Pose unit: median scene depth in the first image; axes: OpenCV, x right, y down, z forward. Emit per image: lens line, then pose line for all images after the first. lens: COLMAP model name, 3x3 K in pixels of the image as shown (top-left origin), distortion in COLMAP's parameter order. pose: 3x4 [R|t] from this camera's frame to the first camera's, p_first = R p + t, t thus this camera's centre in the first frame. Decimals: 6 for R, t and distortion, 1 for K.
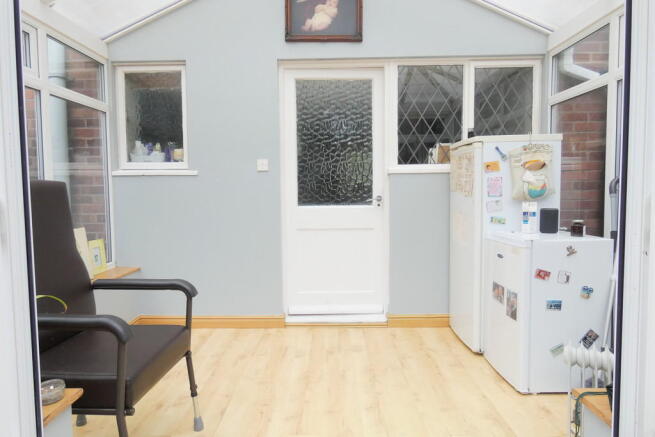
lens RADIAL K [[385.2, 0, 327.5], [0, 385.2, 218.5], [0, 0, 1]] dist [-0.023948, -0.001438]
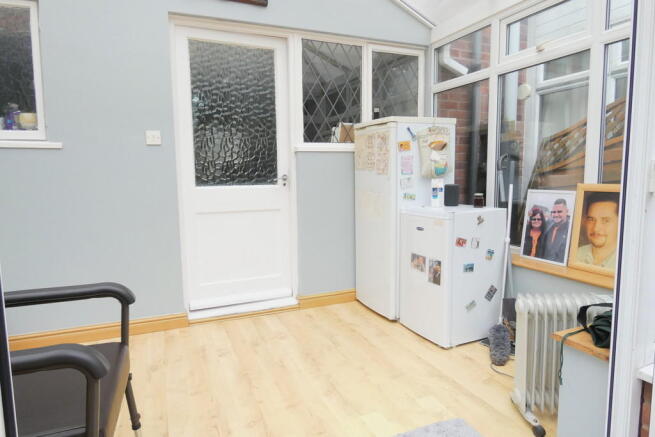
lens RADIAL K [[385.2, 0, 327.5], [0, 385.2, 218.5], [0, 0, 1]] dist [-0.023948, -0.001438]
pose [[0.910329, -0.048293, 0.411057, -0.176074], [0.030520, 0.998298, 0.049696, 0.005413], [-0.412758, -0.032694, 0.910254, 0.086772]]
